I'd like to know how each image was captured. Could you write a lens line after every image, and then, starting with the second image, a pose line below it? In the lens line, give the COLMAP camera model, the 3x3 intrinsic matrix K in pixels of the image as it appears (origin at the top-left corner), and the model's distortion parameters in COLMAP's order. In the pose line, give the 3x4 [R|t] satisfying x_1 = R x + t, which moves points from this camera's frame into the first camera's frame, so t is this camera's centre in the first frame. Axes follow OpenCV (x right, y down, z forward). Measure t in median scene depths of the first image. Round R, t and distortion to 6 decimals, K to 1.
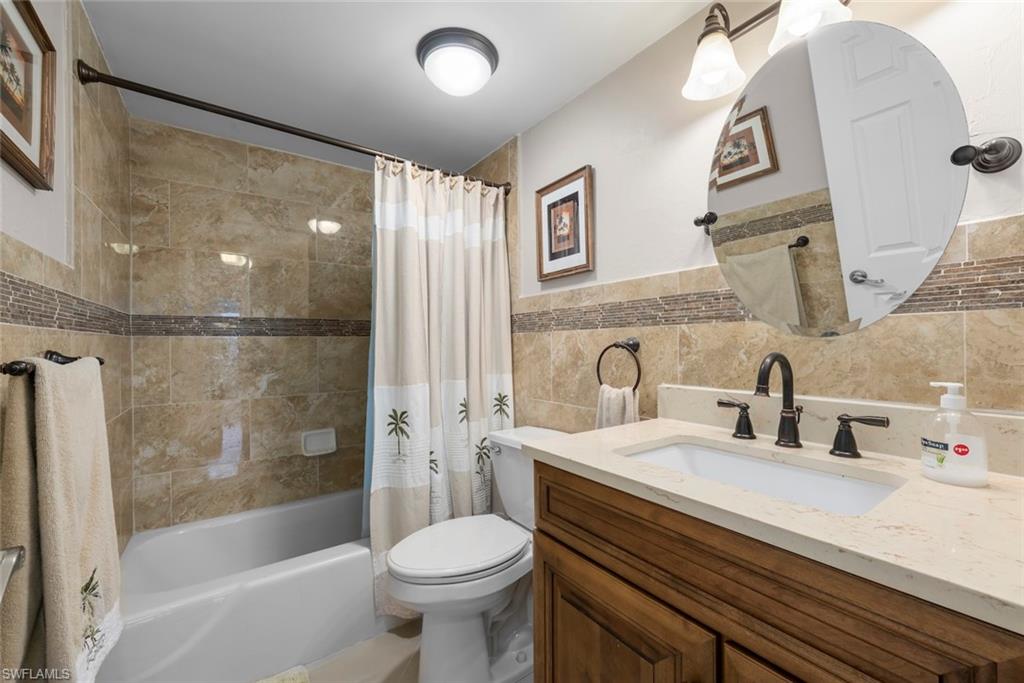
lens RADIAL K [[418.9, 0, 510.7], [0, 418.9, 344.8], [0, 0, 1]] dist [0.002798, 0.000149]
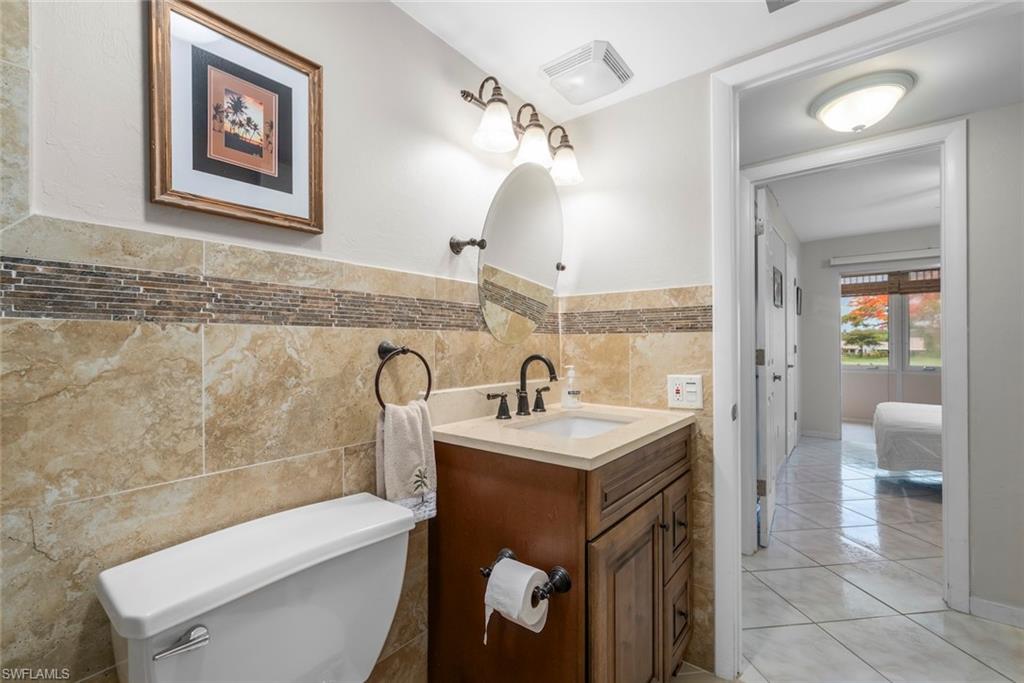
lens RADIAL K [[457.2, 0, 507.2], [0, 457.2, 340.8], [0, 0, 1]] dist [-0.002609, -0.002061]
pose [[-0.316908, 0.015517, 0.948329, -0.643775], [0.003156, 0.999878, -0.015305, -0.004510], [-0.948451, -0.001857, -0.316918, 1.105010]]
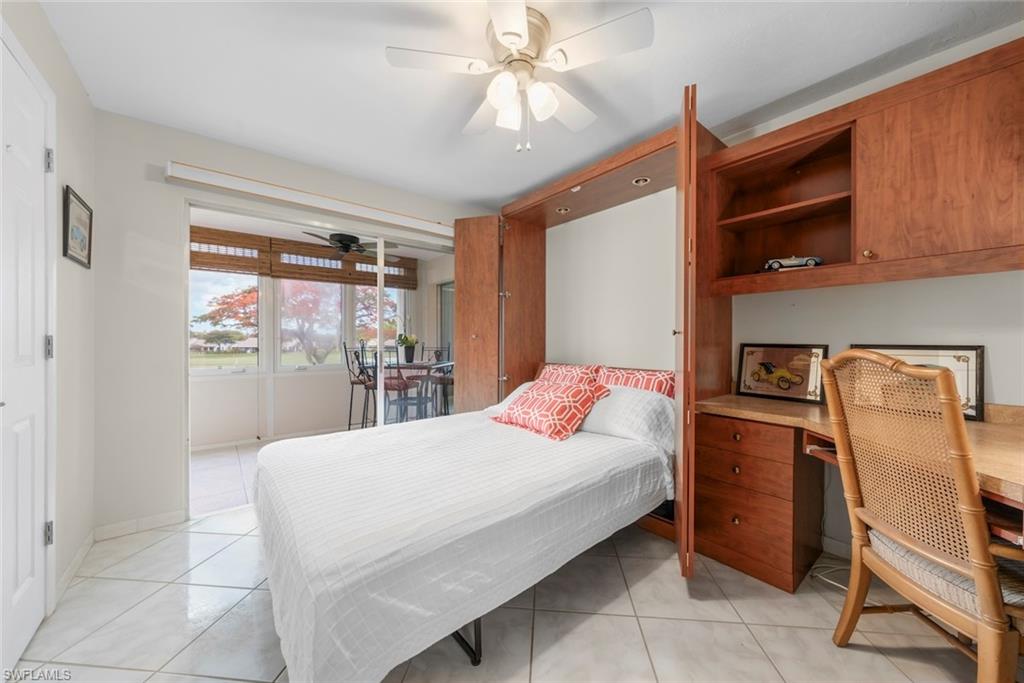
lens RADIAL K [[362.2, 0, 501.5], [0, 362.2, 342.4], [0, 0, 1]] dist [-0.000887, 0.001103]
pose [[-0.997201, 0.009503, -0.074159, -0.469979], [0.009605, 0.999953, -0.001021, -0.002005], [0.074146, -0.001731, -0.997246, 0.850172]]
